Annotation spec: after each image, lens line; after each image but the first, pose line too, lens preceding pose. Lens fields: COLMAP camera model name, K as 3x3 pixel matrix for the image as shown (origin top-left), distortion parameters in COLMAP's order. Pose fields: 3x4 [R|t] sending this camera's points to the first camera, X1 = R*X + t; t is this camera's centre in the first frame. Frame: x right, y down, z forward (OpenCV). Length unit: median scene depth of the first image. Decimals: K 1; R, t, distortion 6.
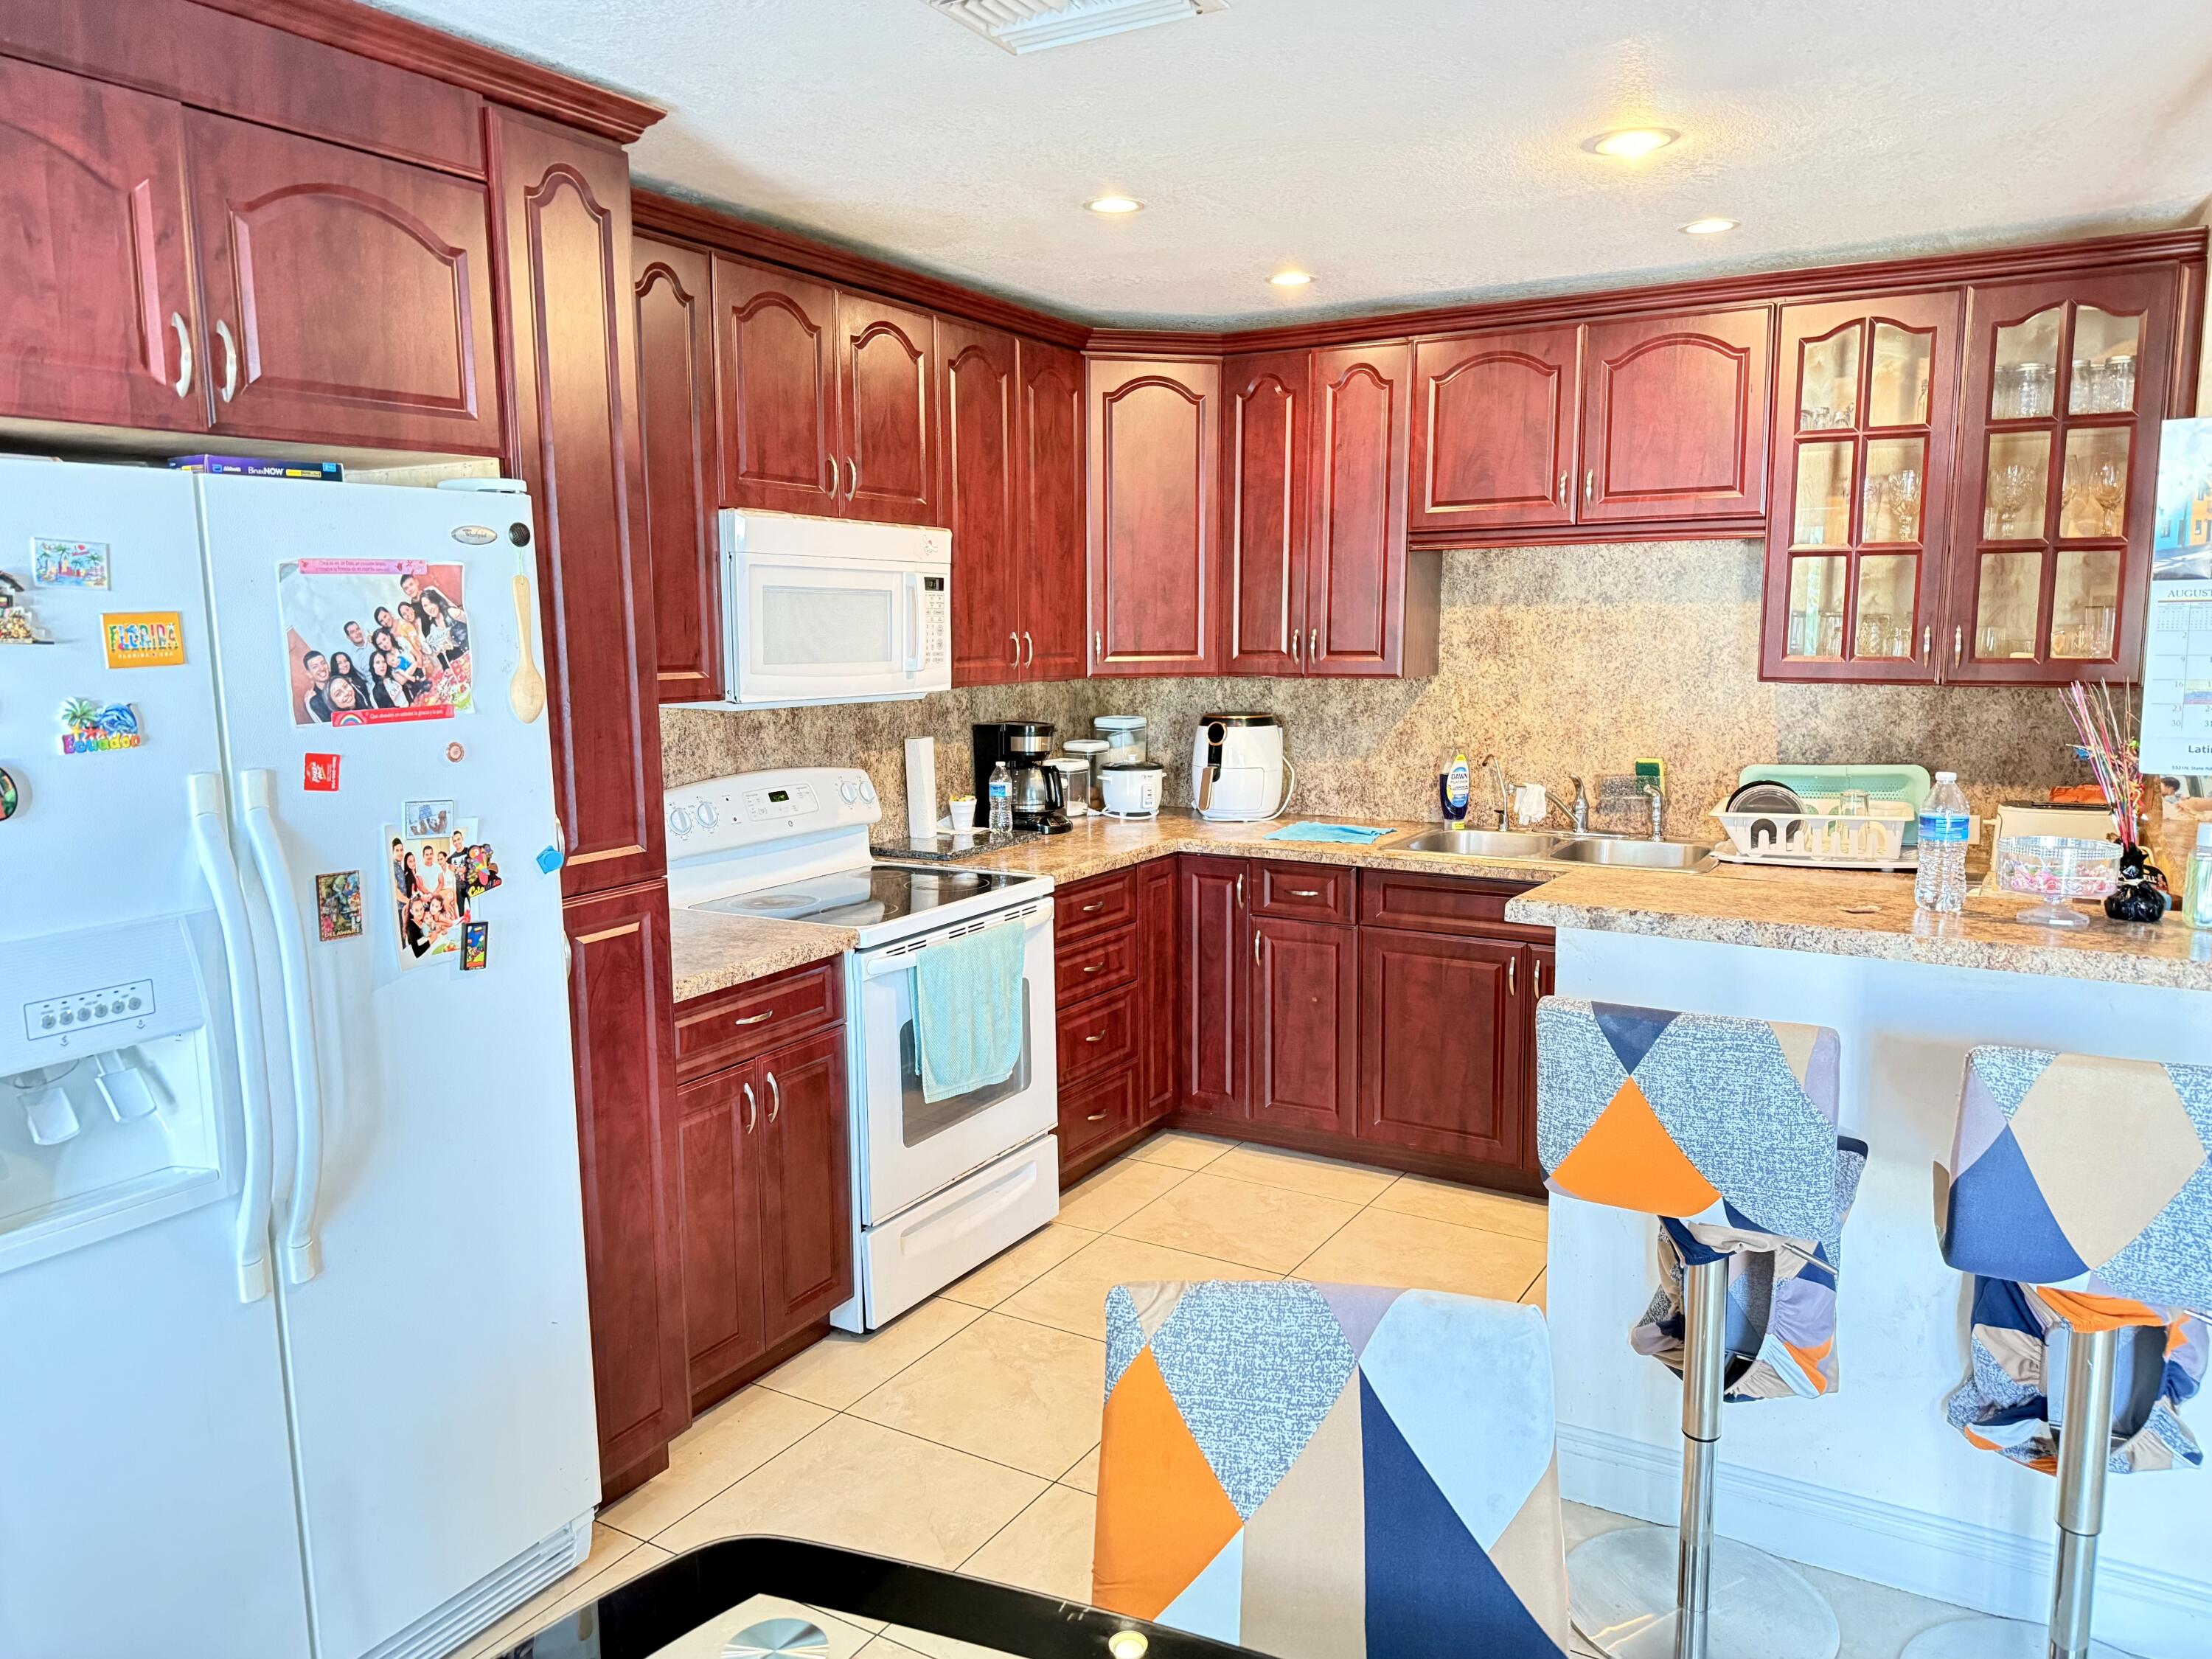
lens RADIAL K [[1552.7, 0, 1101.0], [0, 1552.7, 839.8], [0, 0, 1]] dist [0.137192, -0.220984]
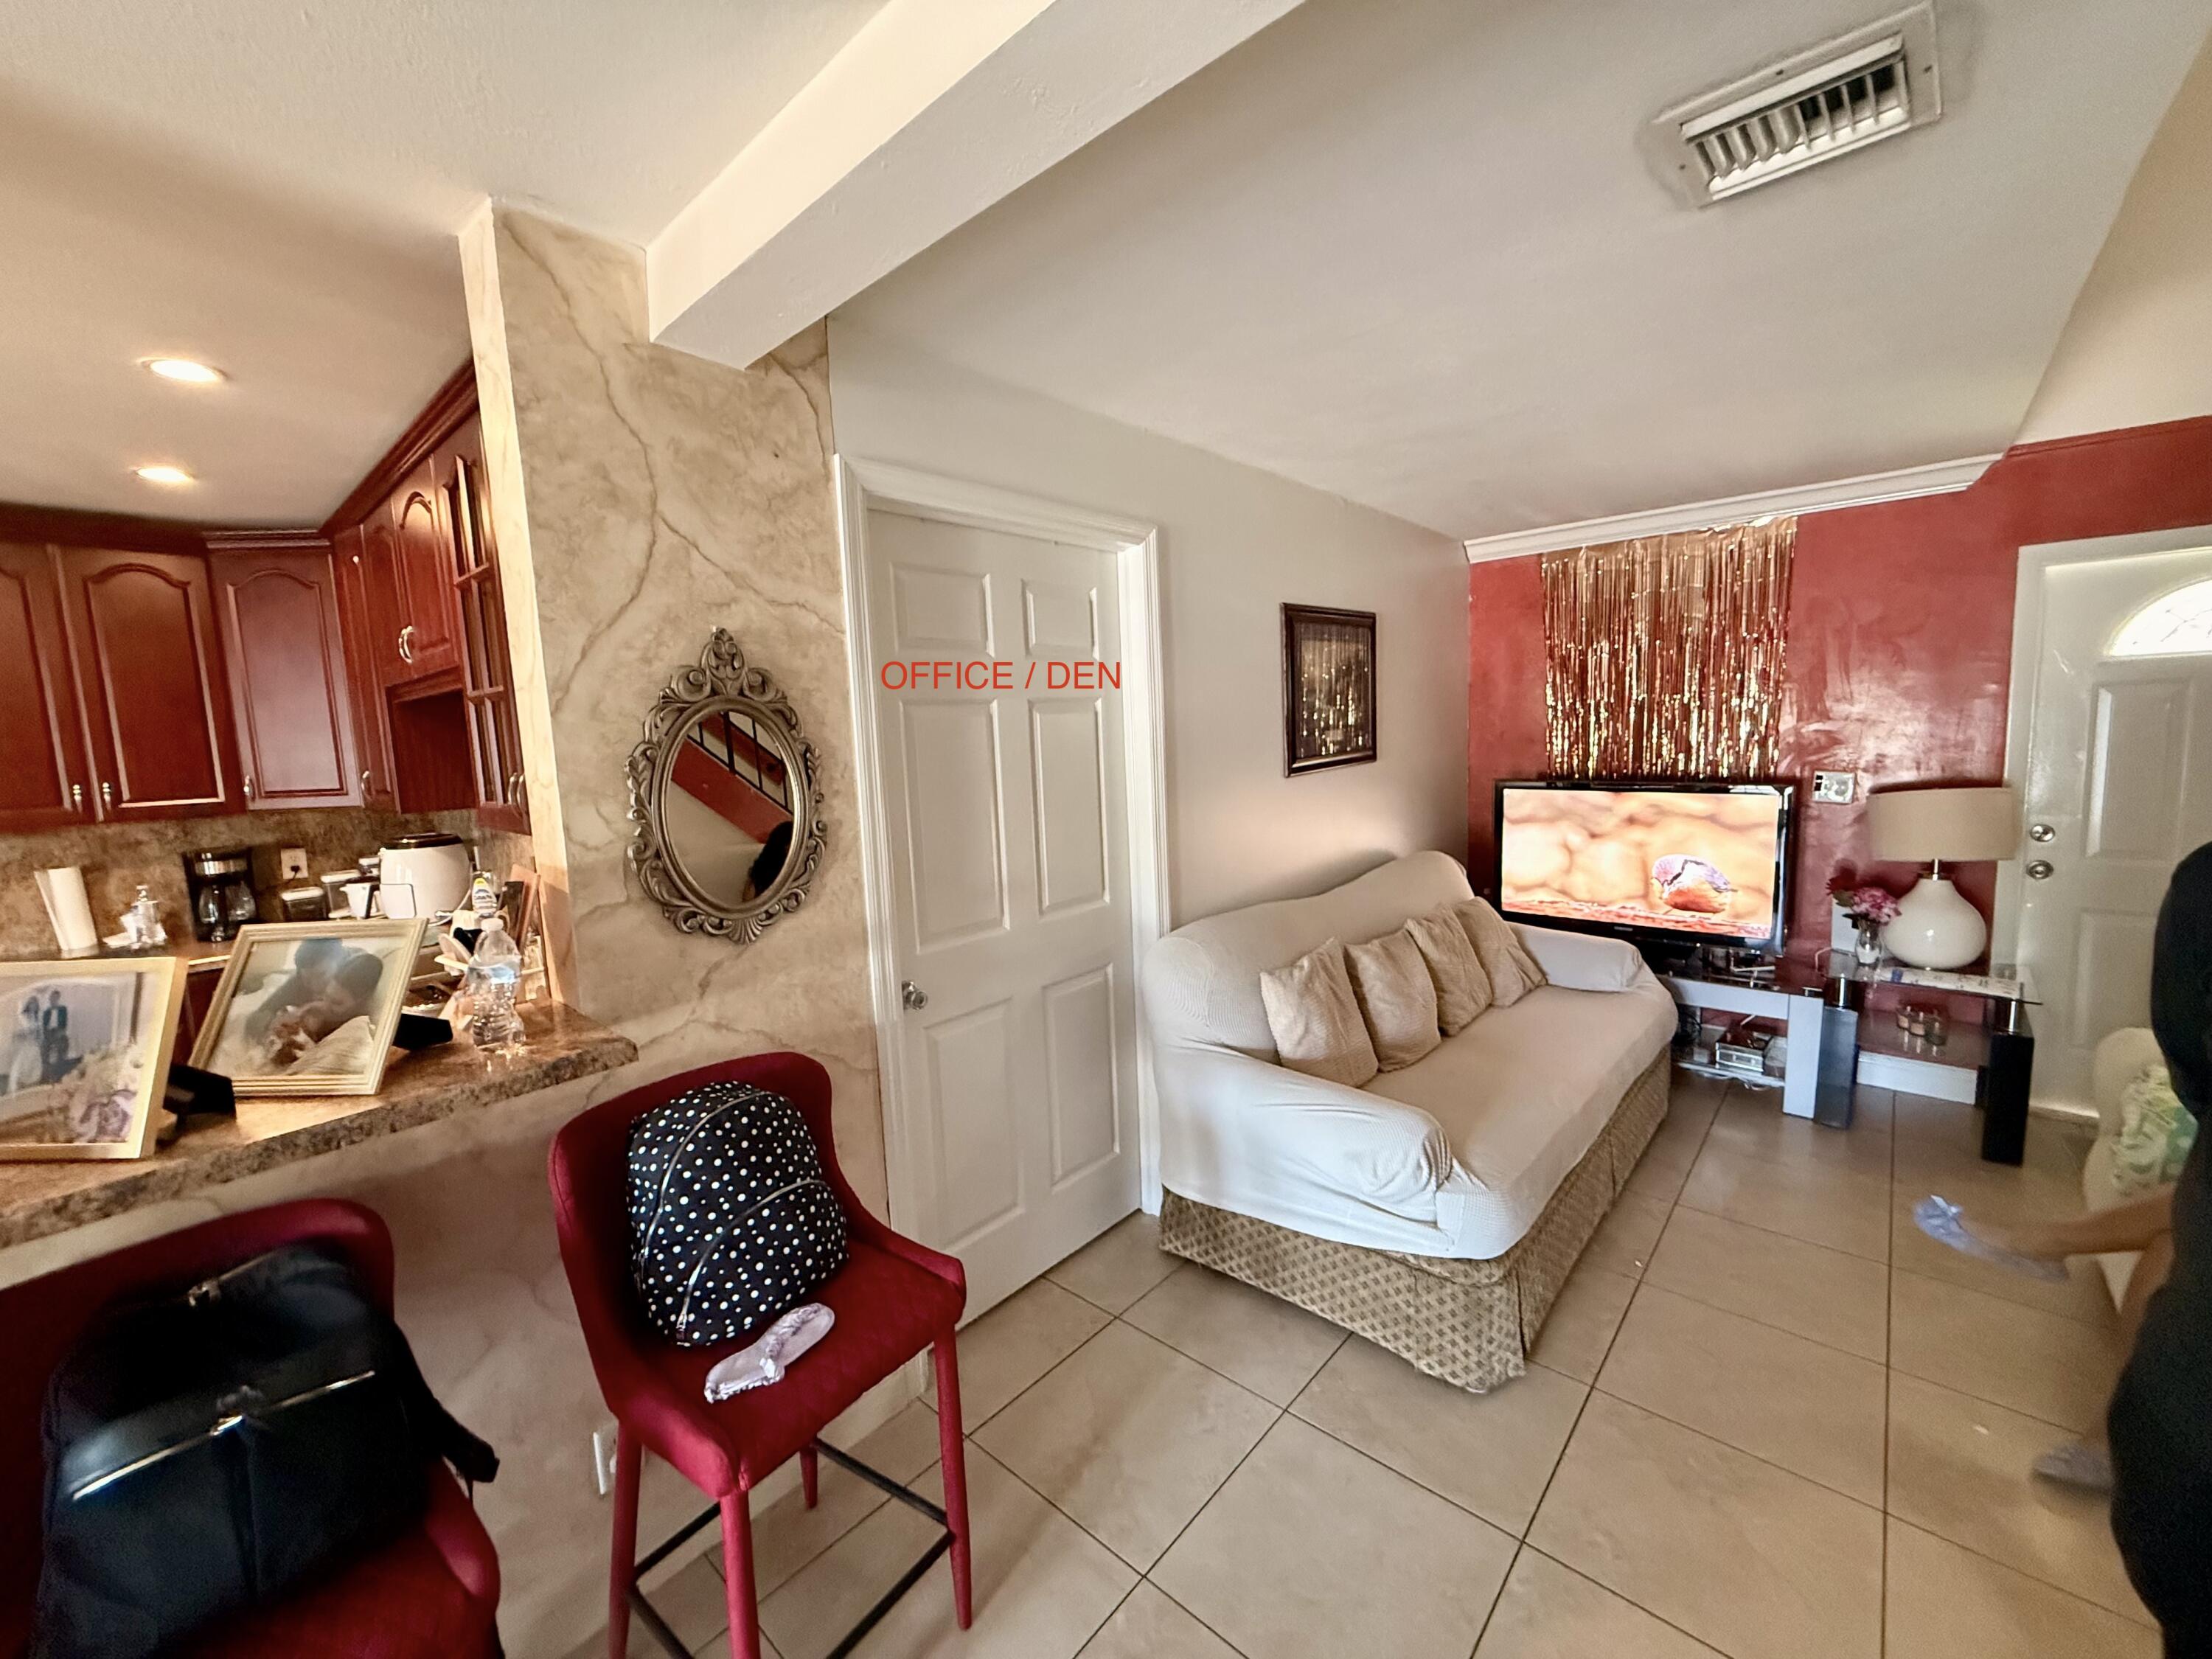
lens RADIAL K [[884.3, 0, 1105.7], [0, 884.3, 826.2], [0, 0, 1]] dist [0.000707, 0.000273]
pose [[0.982449, -0.011271, -0.186192, 1.102185], [0.005903, 0.999551, -0.029361, -0.098374], [0.186440, 0.027746, 0.982075, 0.622736]]
